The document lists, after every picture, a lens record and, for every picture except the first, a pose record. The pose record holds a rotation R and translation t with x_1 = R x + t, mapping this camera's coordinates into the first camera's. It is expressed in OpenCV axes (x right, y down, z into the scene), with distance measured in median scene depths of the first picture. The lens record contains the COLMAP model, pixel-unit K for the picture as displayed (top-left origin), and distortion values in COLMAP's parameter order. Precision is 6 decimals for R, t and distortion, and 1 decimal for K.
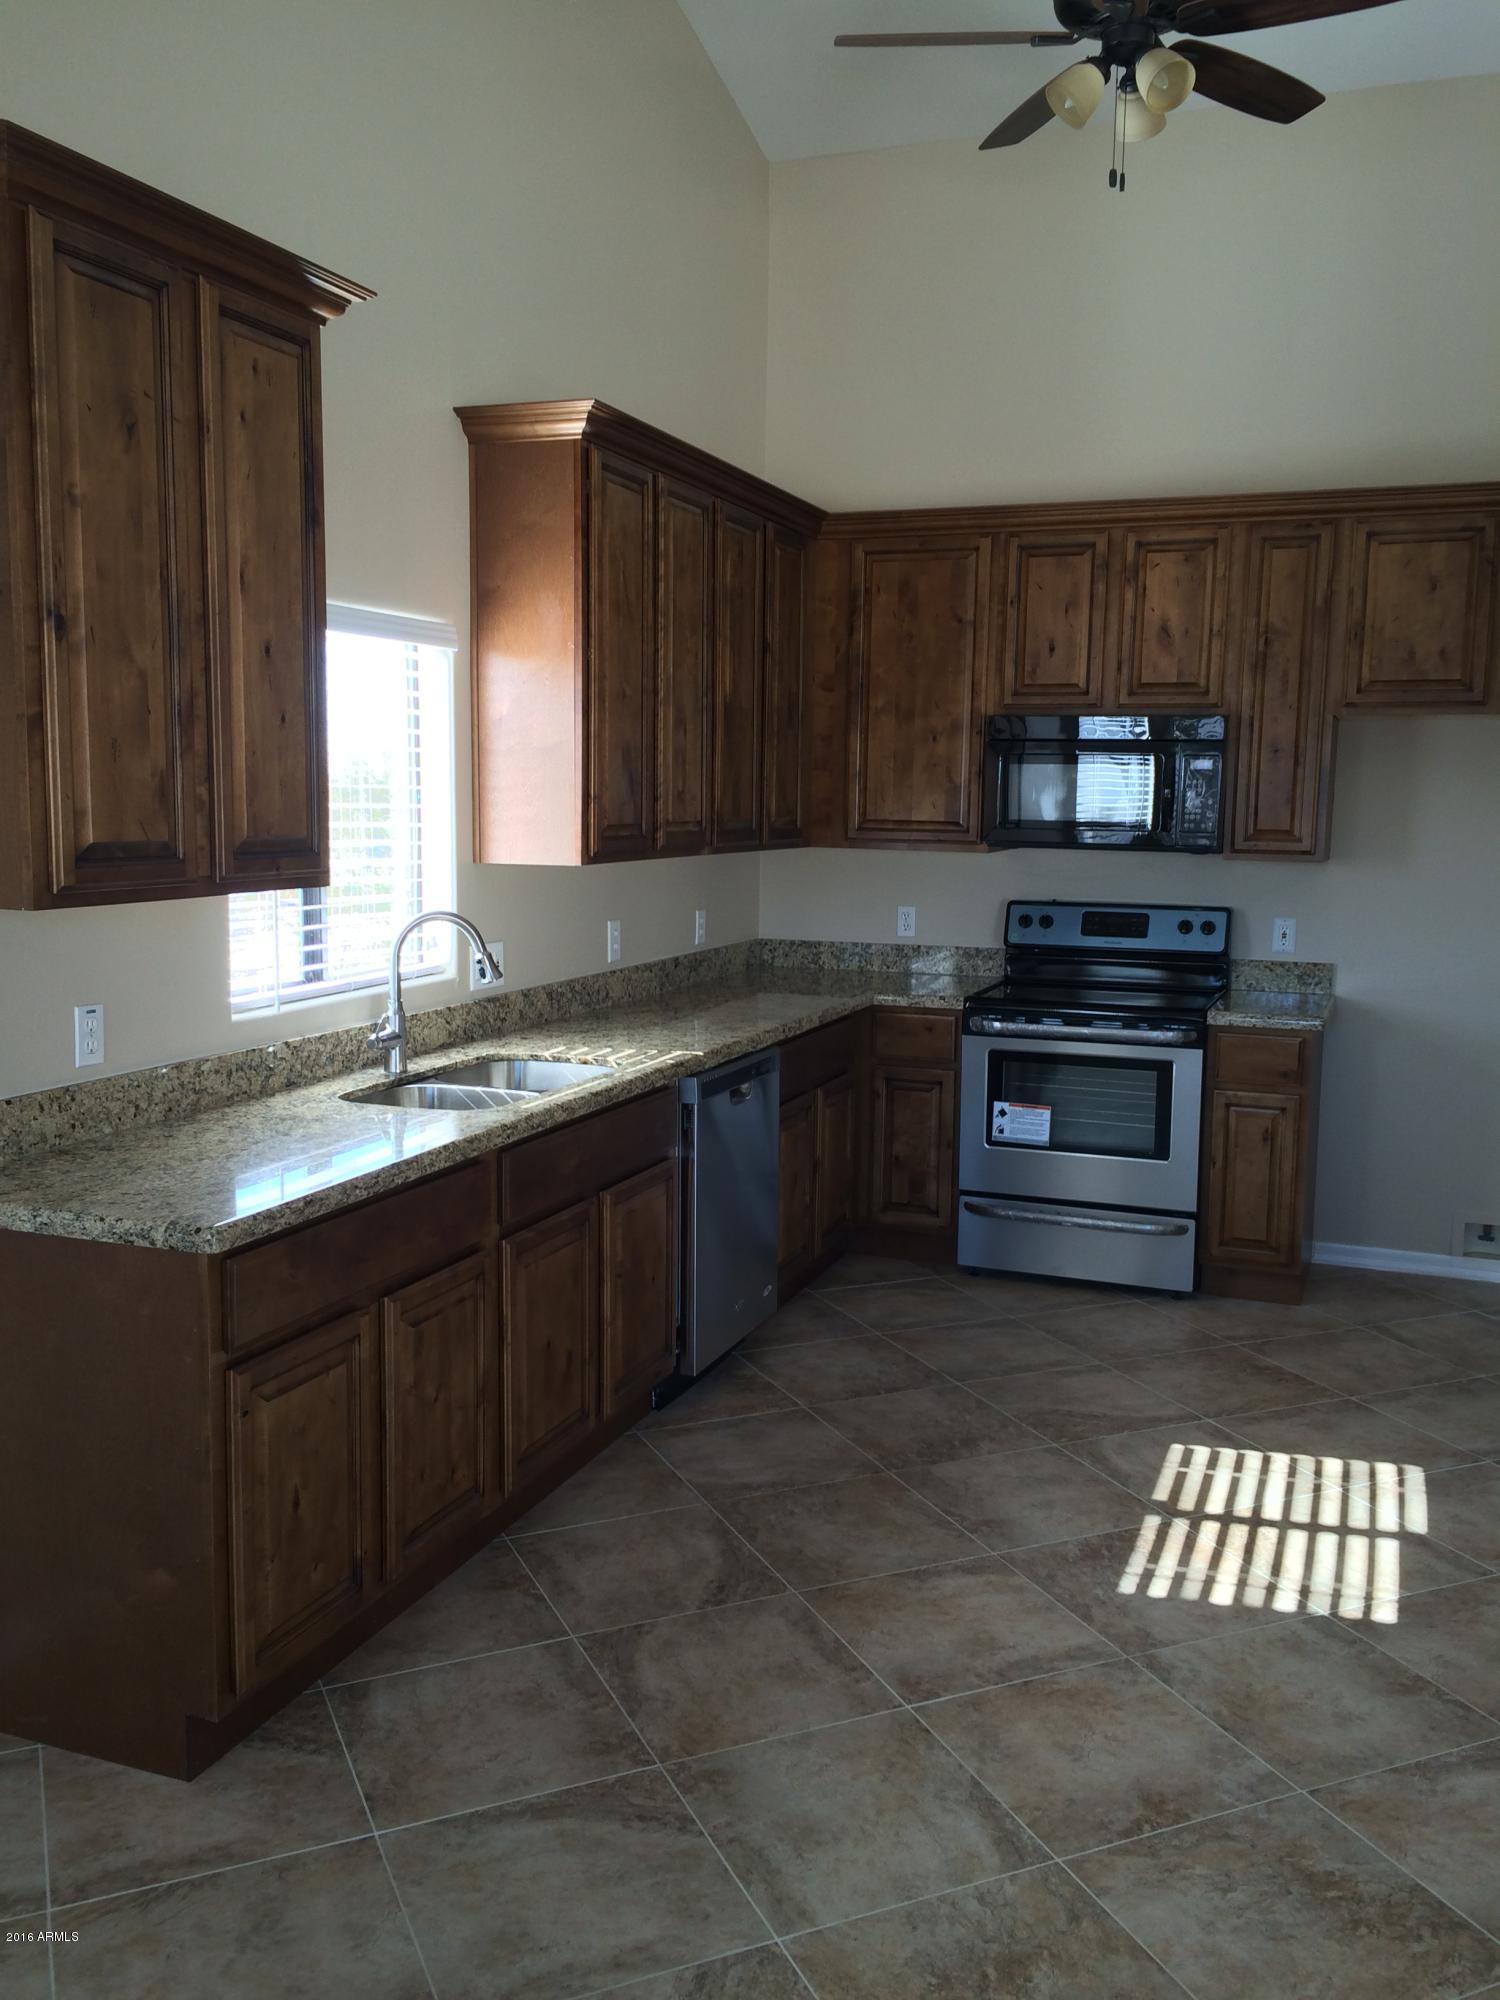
lens RADIAL K [[1707.7, 0, 754.9], [0, 1707.7, 1009.8], [0, 0, 1]] dist [0.086385, -0.122704]
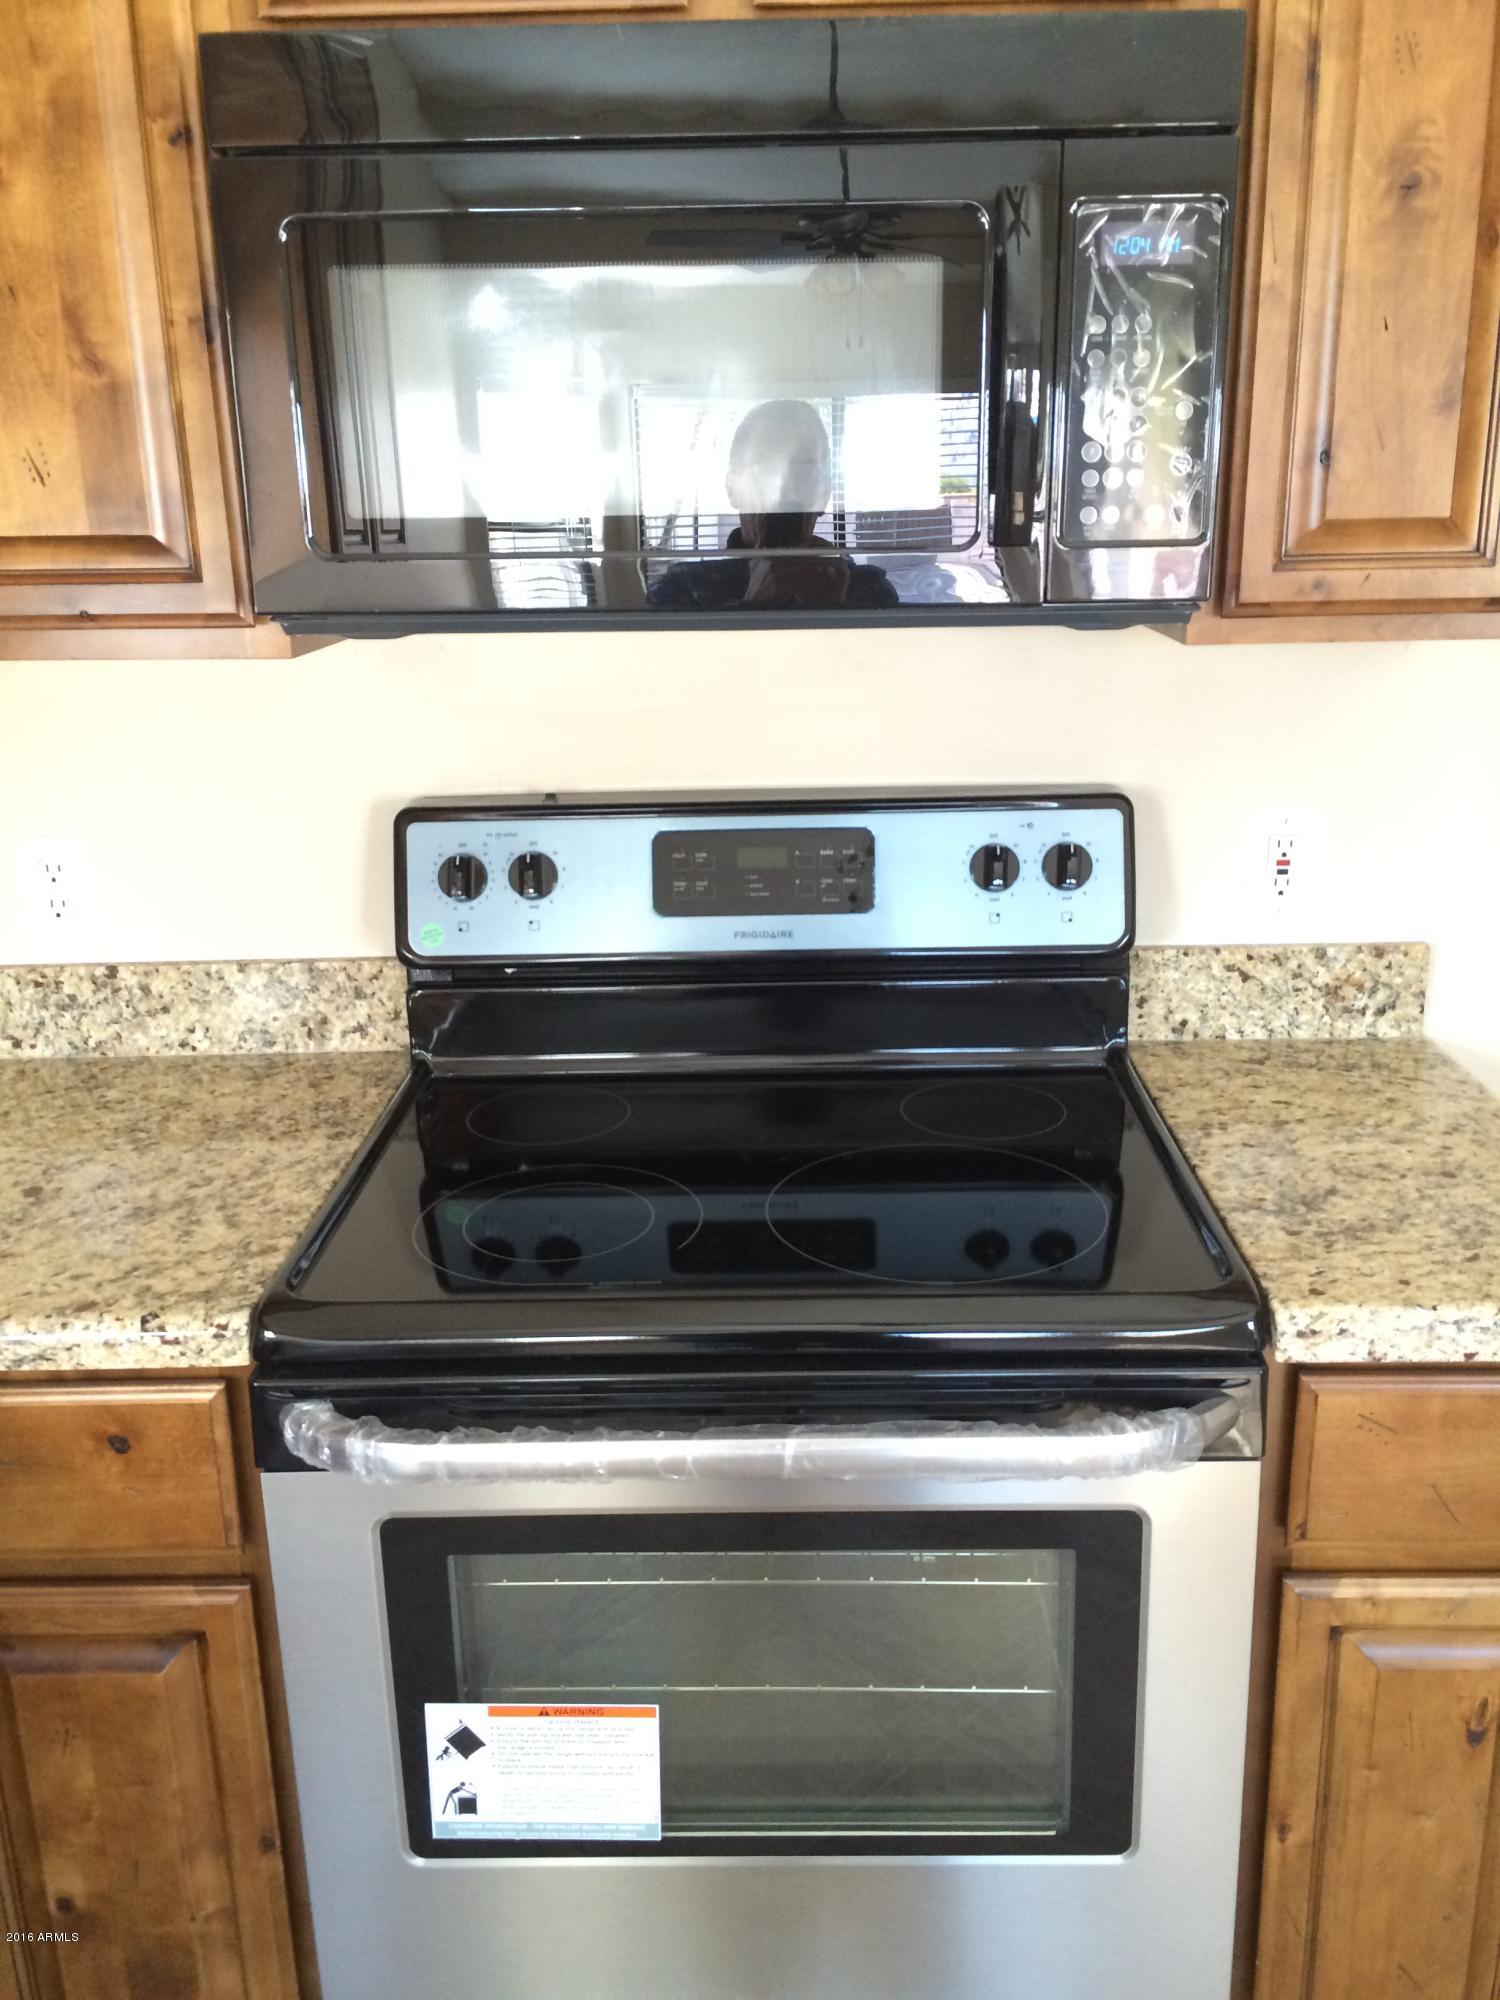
lens RADIAL K [[1707.7, 0, 755.5], [0, 1707.7, 1002.8], [0, 0, 1]] dist [0.086385, -0.122704]
pose [[0.938994, -0.130260, 0.318313, 0.120272], [0.077802, 0.981962, 0.172330, -0.085293], [-0.335019, -0.137052, 0.932190, 0.779050]]
